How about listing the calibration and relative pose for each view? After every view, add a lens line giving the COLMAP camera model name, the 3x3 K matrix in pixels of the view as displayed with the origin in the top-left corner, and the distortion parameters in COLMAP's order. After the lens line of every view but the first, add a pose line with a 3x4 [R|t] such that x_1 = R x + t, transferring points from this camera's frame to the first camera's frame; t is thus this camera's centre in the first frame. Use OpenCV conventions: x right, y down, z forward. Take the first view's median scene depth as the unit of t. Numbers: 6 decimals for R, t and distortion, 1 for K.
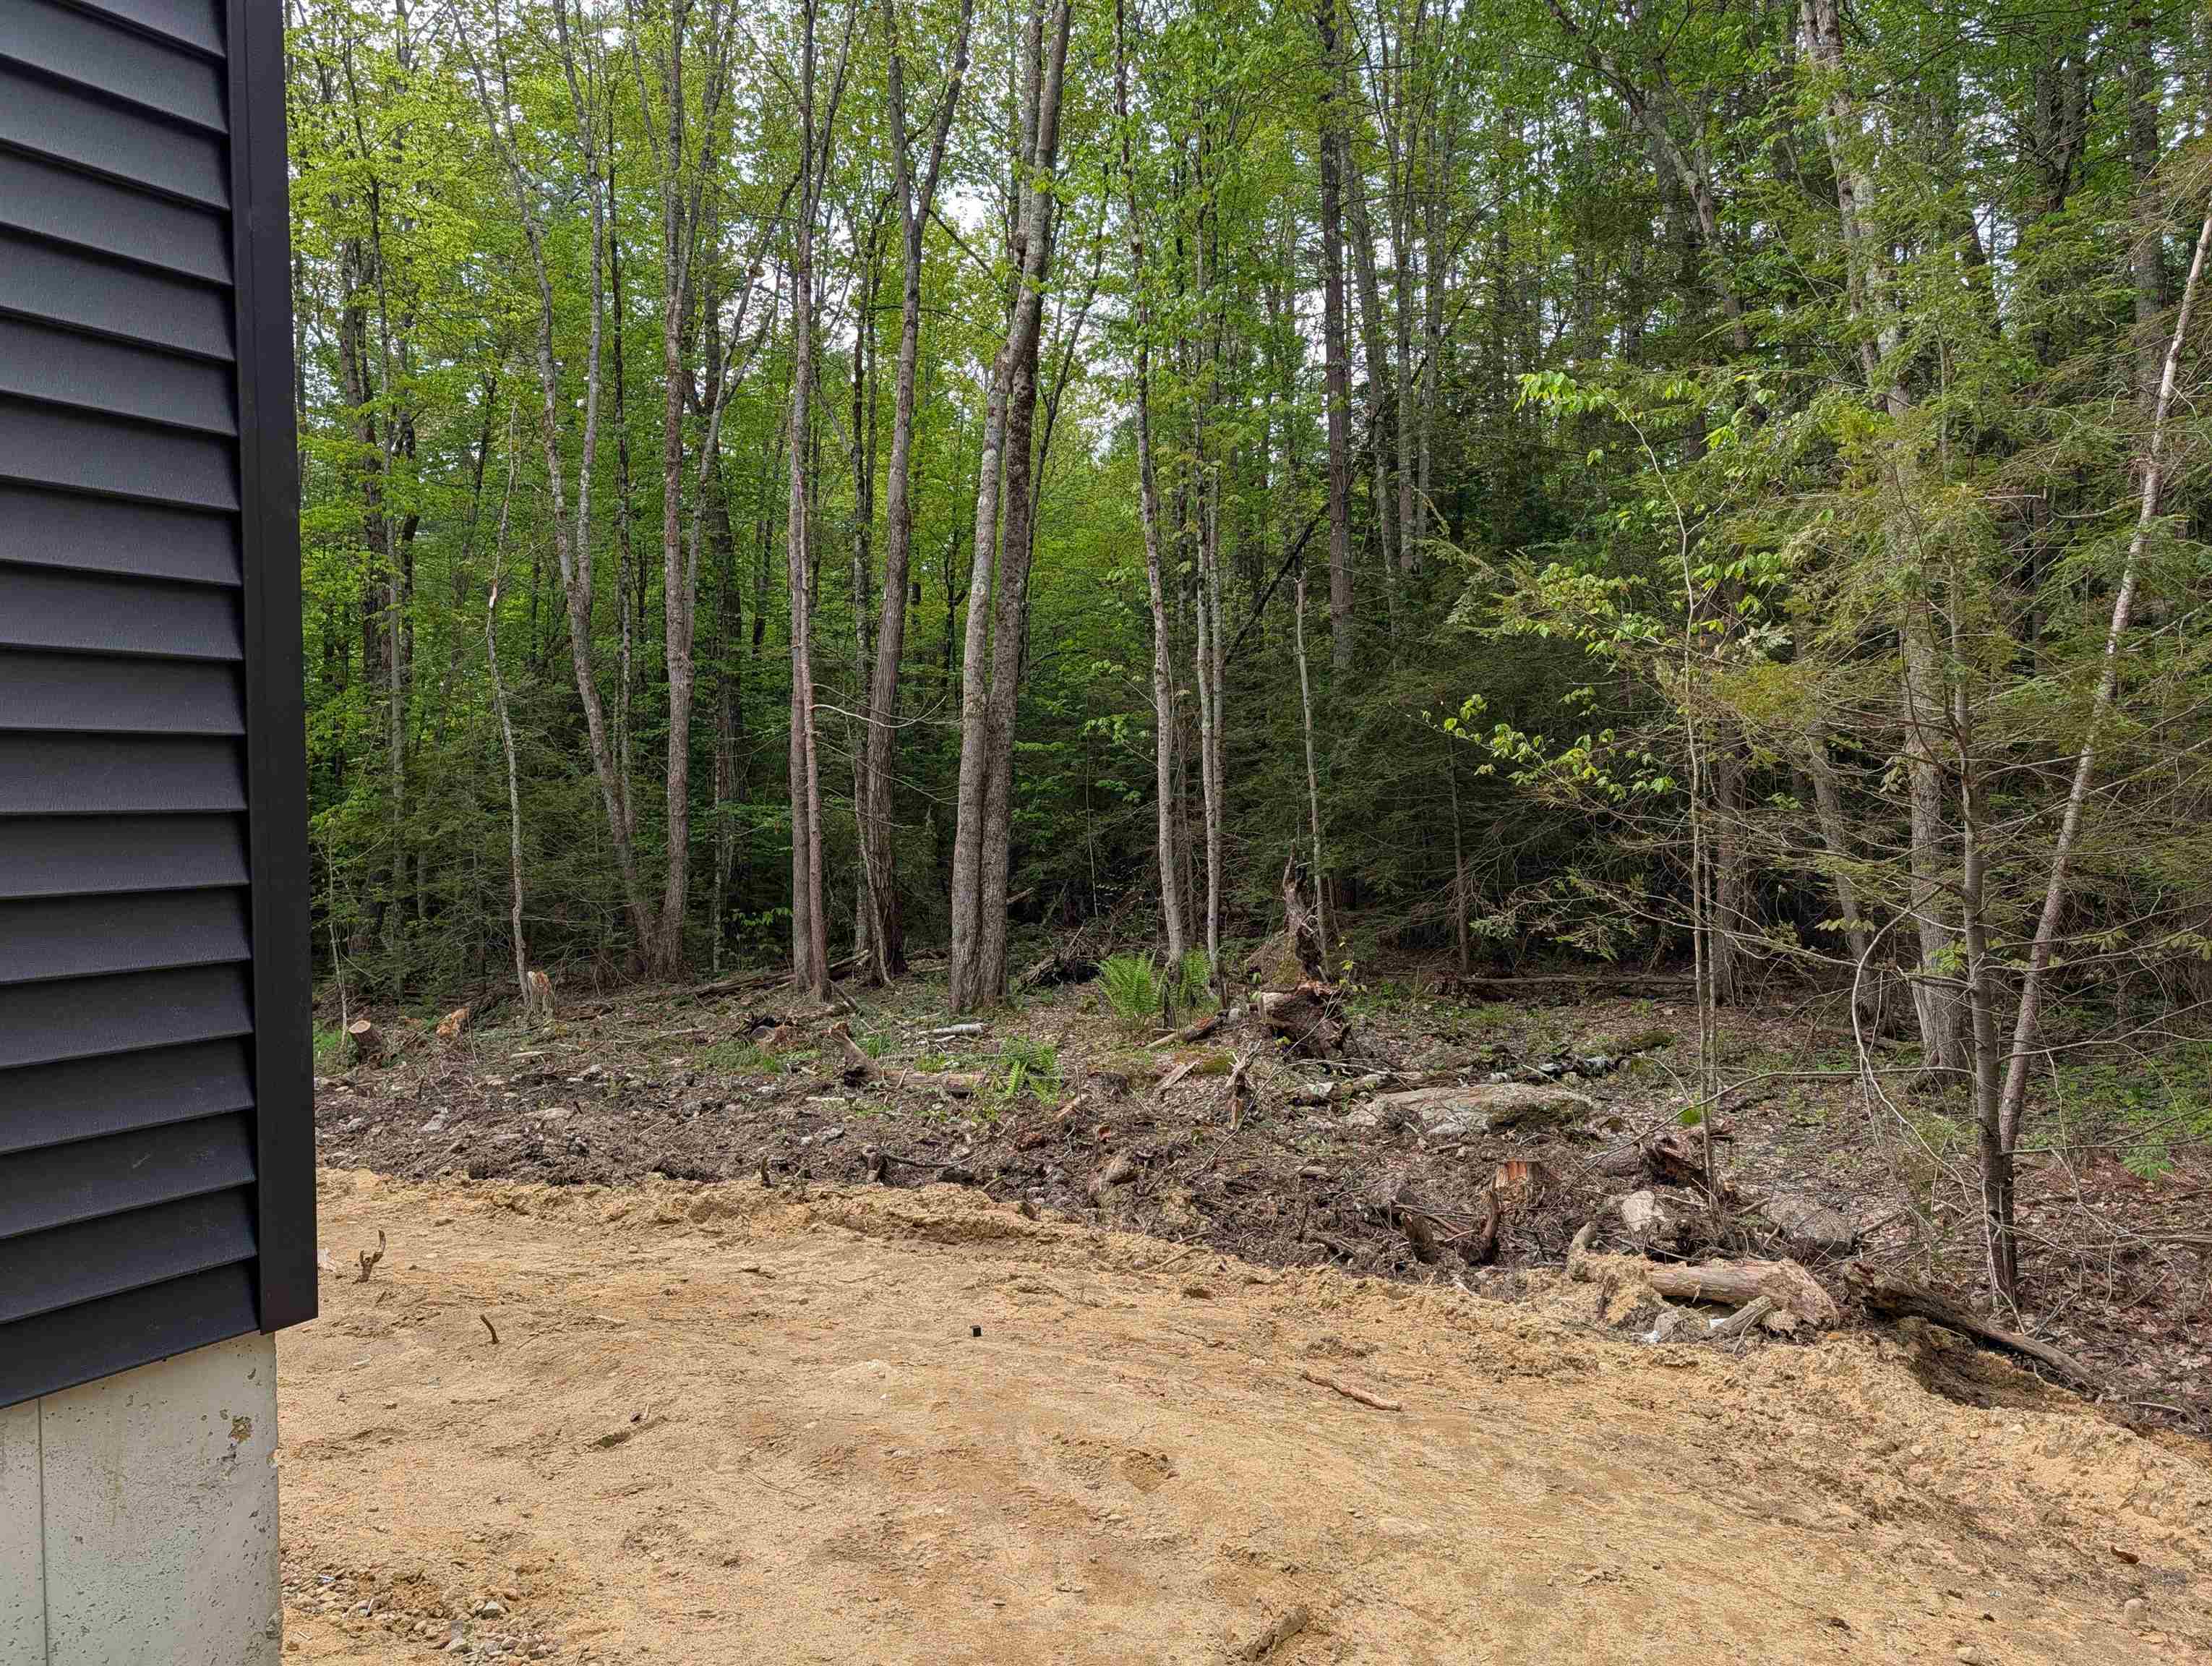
lens RADIAL K [[1539.0, 0, 1108.2], [0, 1539.0, 812.4], [0, 0, 1]] dist [0.059057, -0.029595]
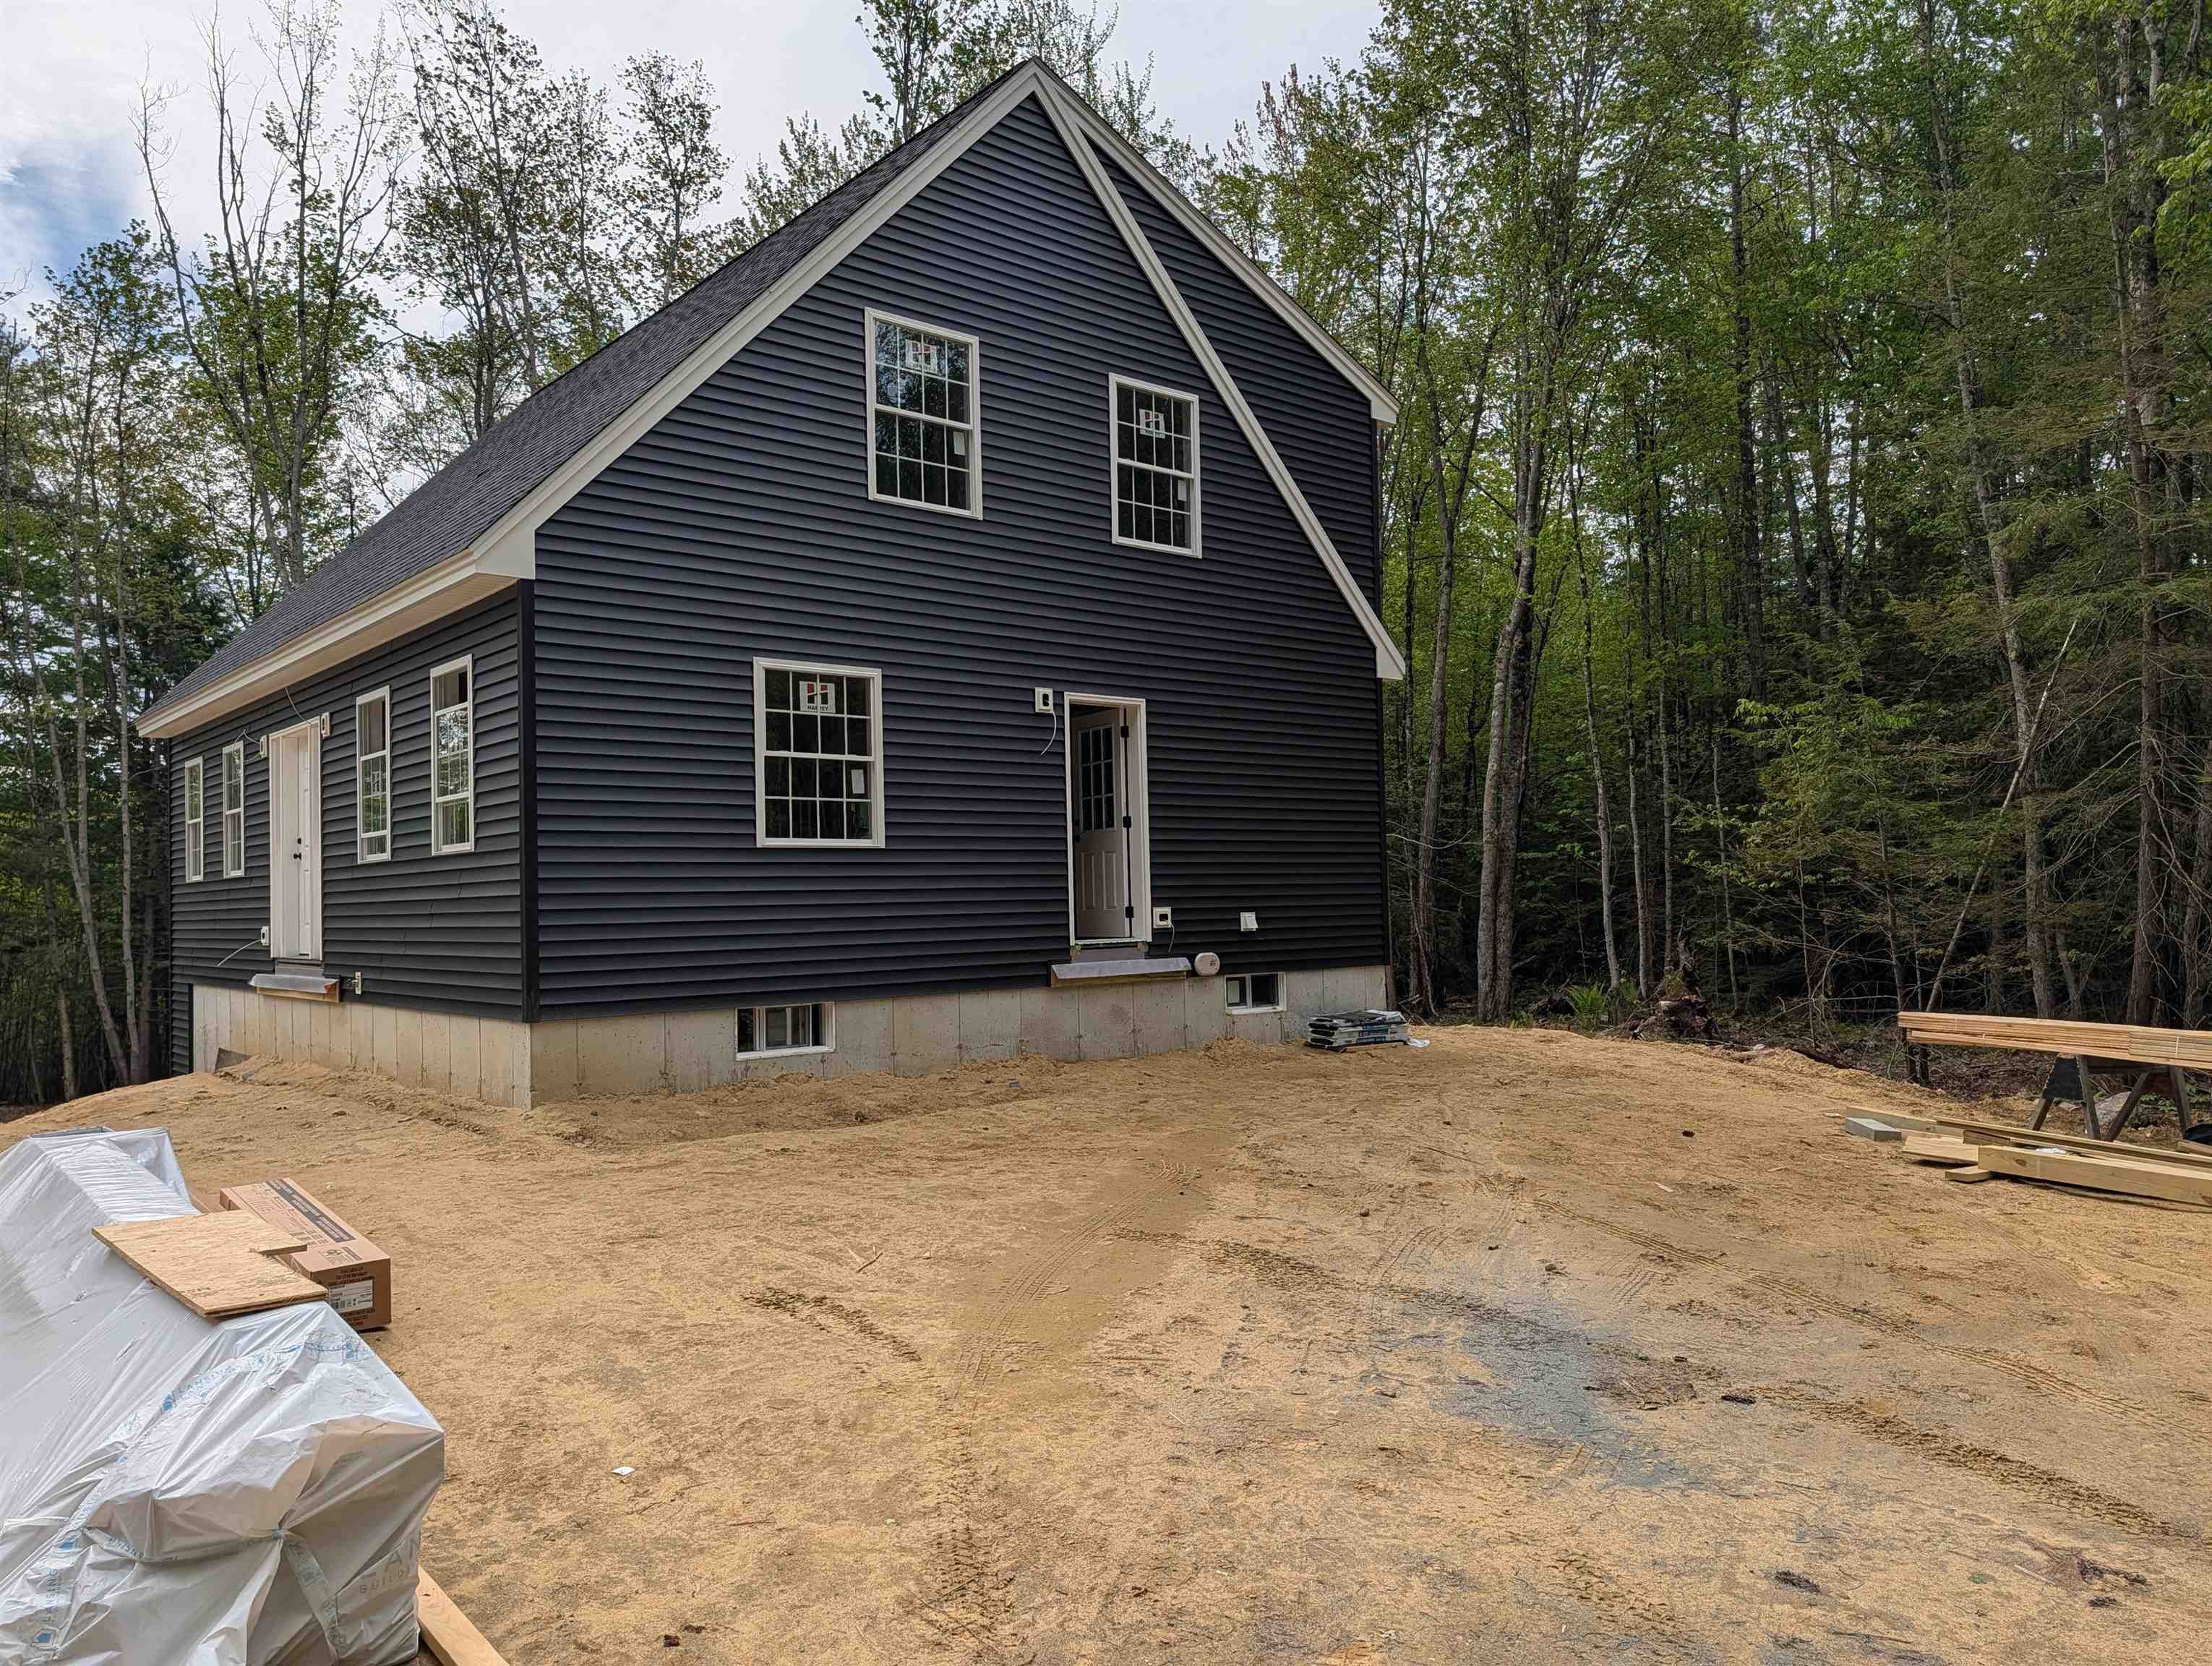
lens RADIAL K [[1539.0, 0, 1108.2], [0, 1539.0, 812.4], [0, 0, 1]] dist [0.059057, -0.029595]
pose [[0.945569, -0.012357, -0.325187, 0.144190], [-0.010121, 0.997679, -0.067340, 0.049168], [0.325265, 0.066966, 0.943249, -1.559938]]
